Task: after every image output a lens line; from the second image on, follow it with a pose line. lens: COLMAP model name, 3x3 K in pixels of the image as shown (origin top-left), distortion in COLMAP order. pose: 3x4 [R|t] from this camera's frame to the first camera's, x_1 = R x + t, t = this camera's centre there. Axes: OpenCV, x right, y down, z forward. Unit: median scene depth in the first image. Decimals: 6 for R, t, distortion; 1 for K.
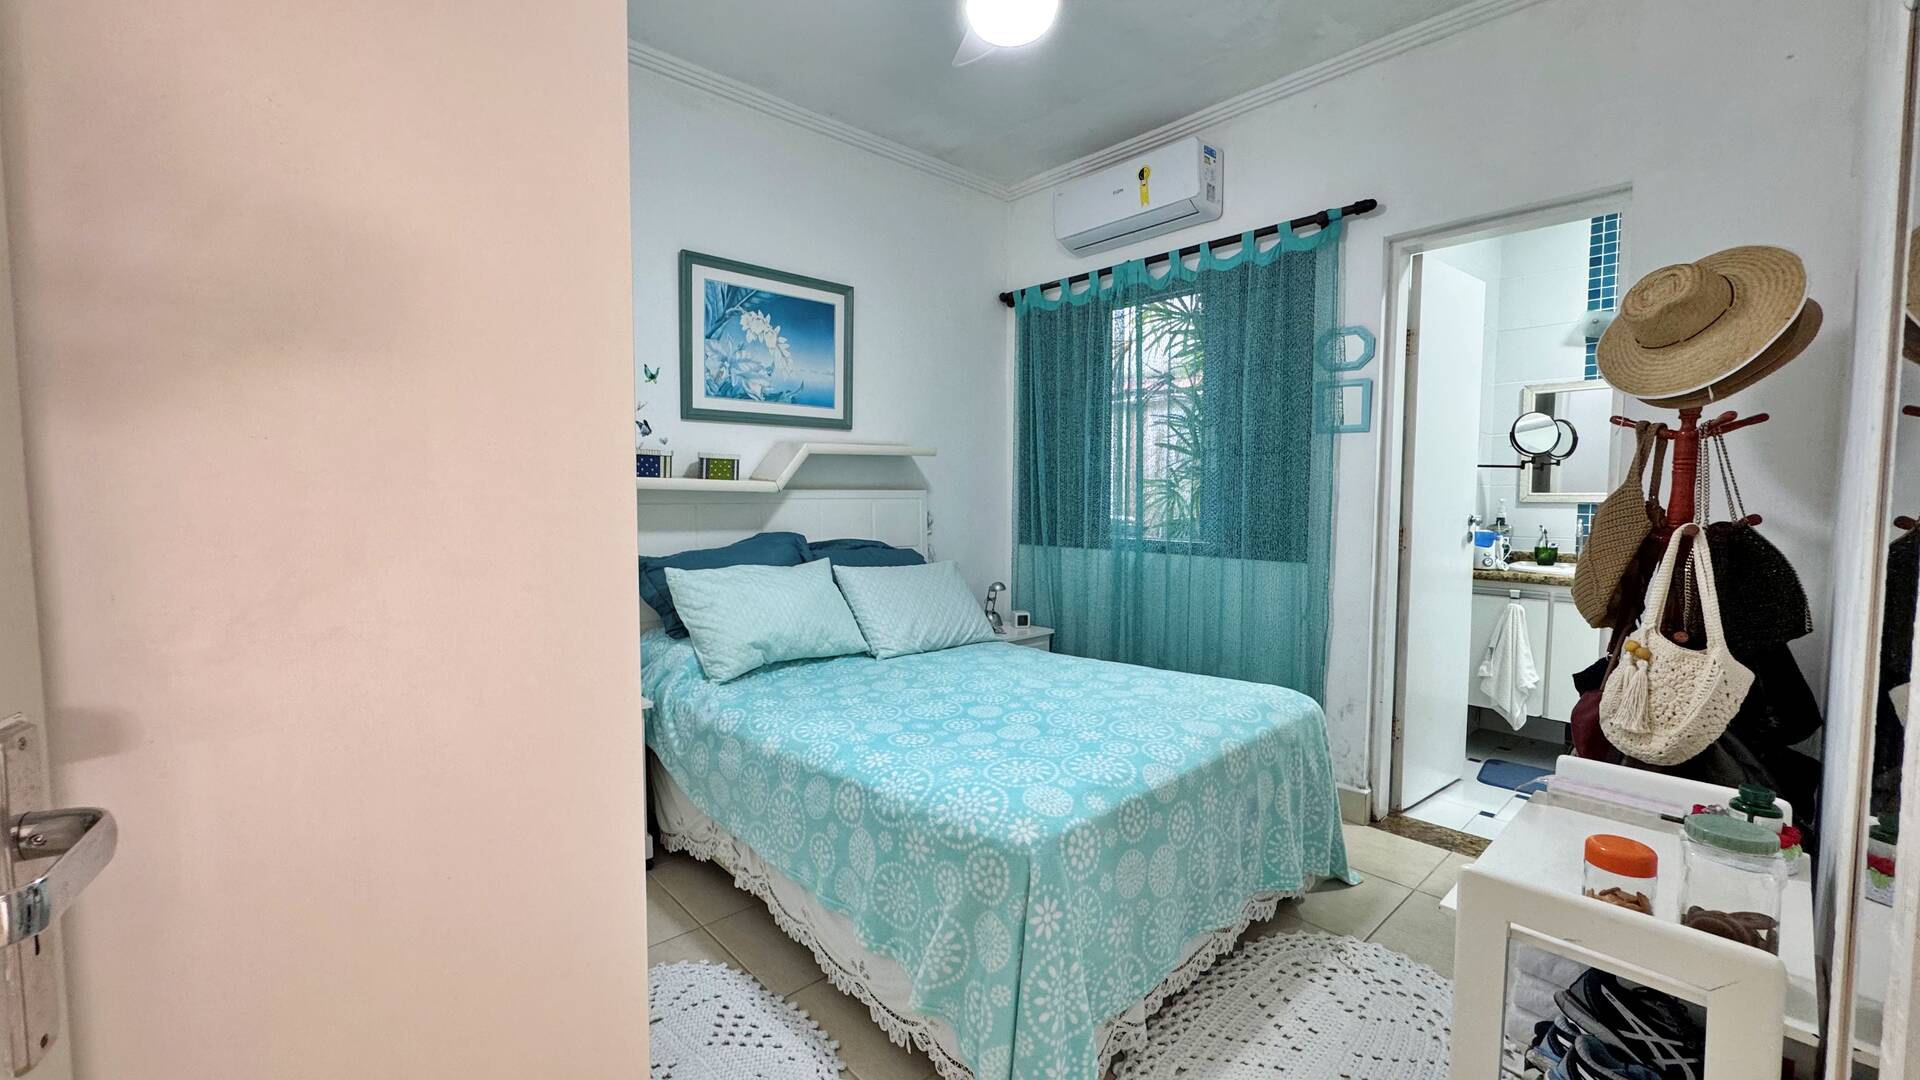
lens RADIAL K [[764.9, 0, 959.2], [0, 764.9, 542.4], [0, 0, 1]] dist [-0.002811, 0.000582]
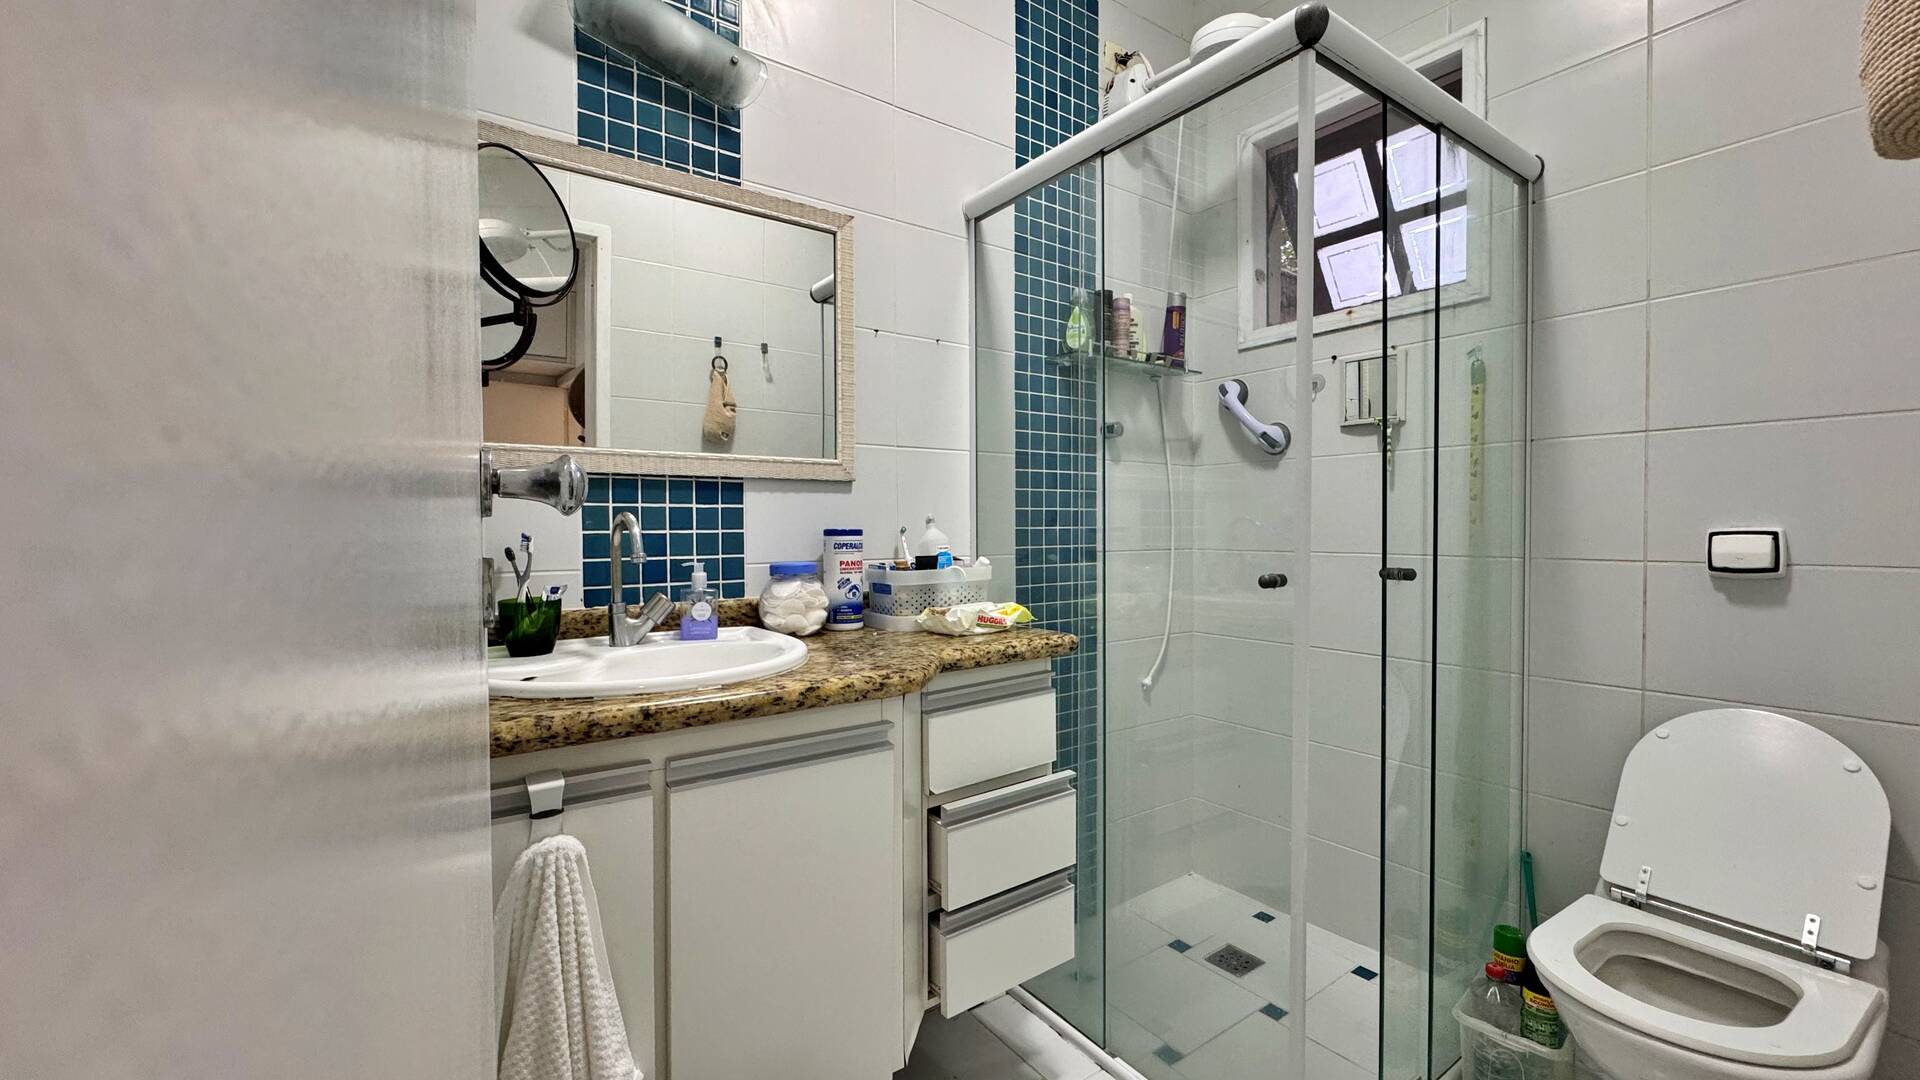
lens RADIAL K [[764.9, 0, 959.2], [0, 764.9, 542.4], [0, 0, 1]] dist [-0.002811, 0.000582]
pose [[0.116778, -0.022829, 0.992896, 0.589433], [0.065061, 0.997764, 0.015289, -0.015459], [-0.991025, 0.062813, 0.118003, 0.994848]]
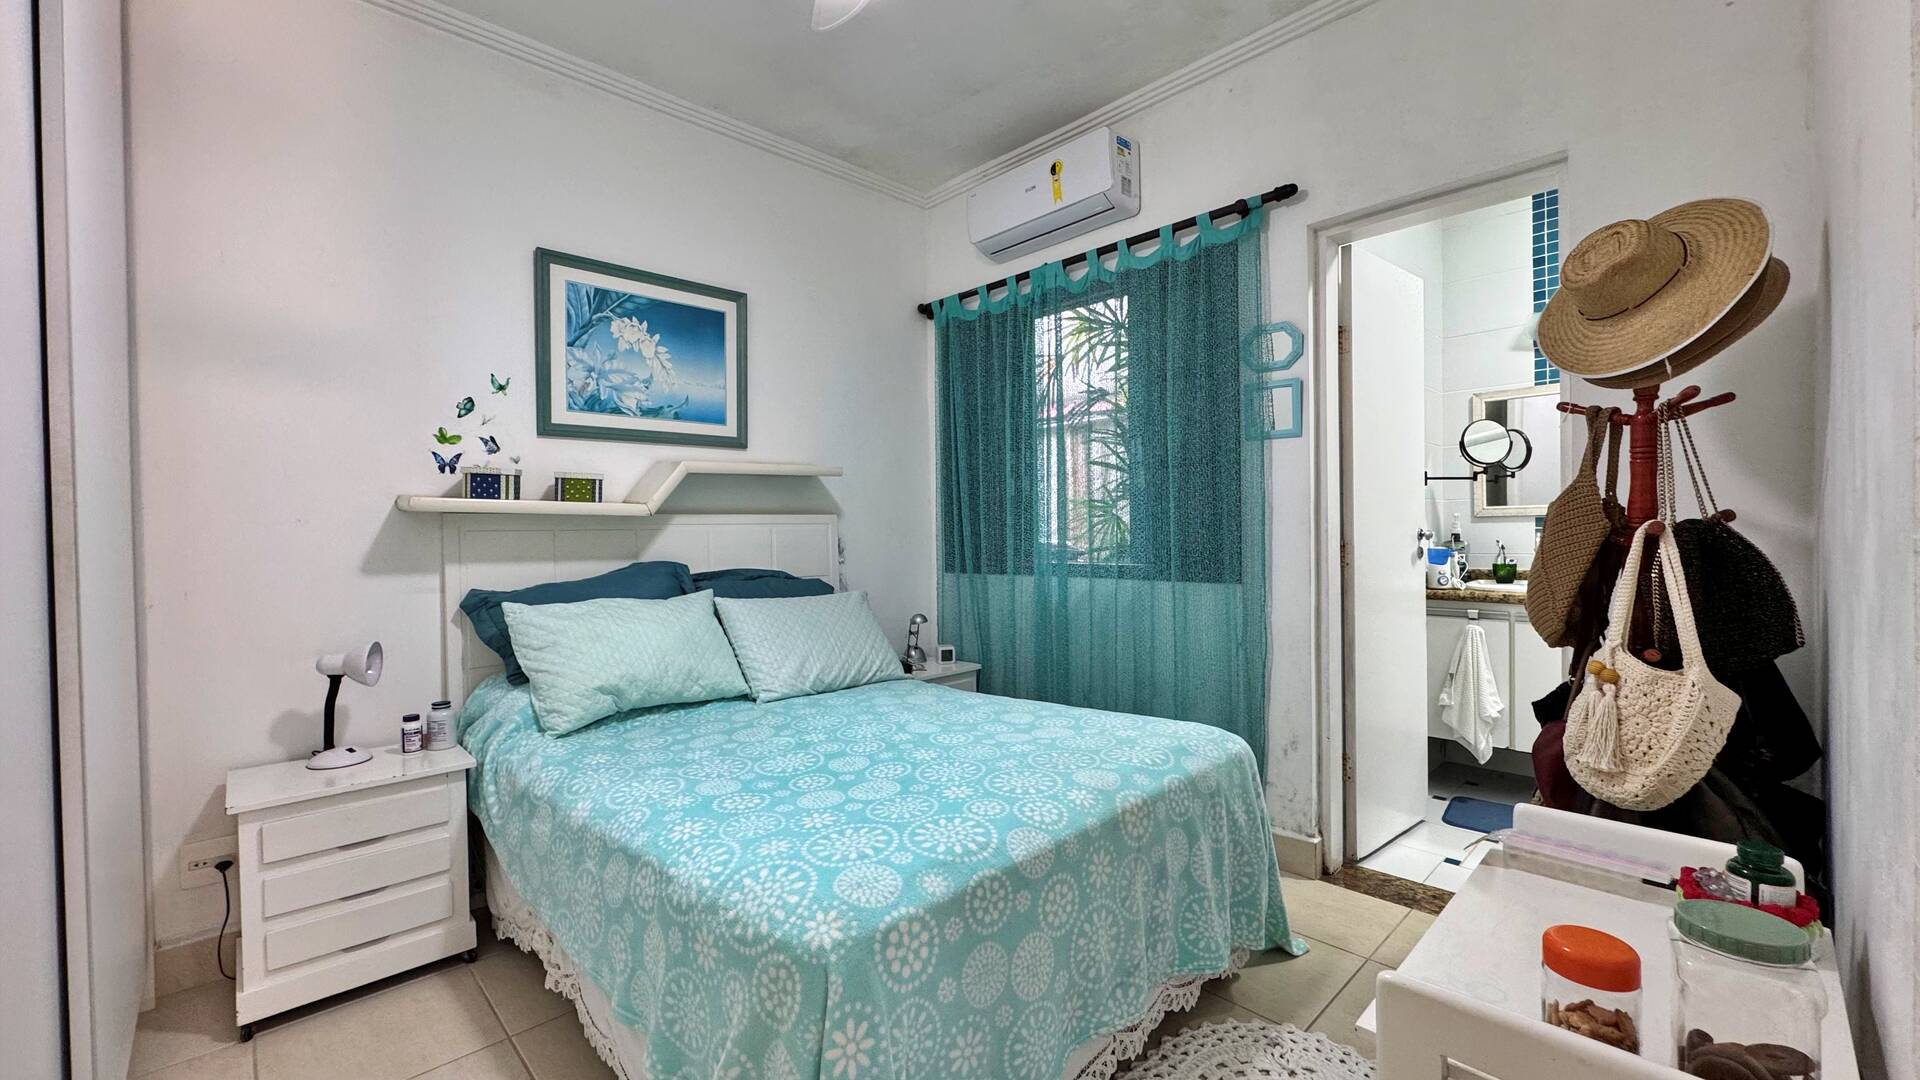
lens RADIAL K [[764.9, 0, 959.2], [0, 764.9, 542.4], [0, 0, 1]] dist [-0.002811, 0.000582]
pose [[0.999493, -0.018429, 0.025950, 0.102150], [0.019683, 0.998609, -0.048917, 0.016246], [-0.025012, 0.049403, 0.998466, 0.108534]]
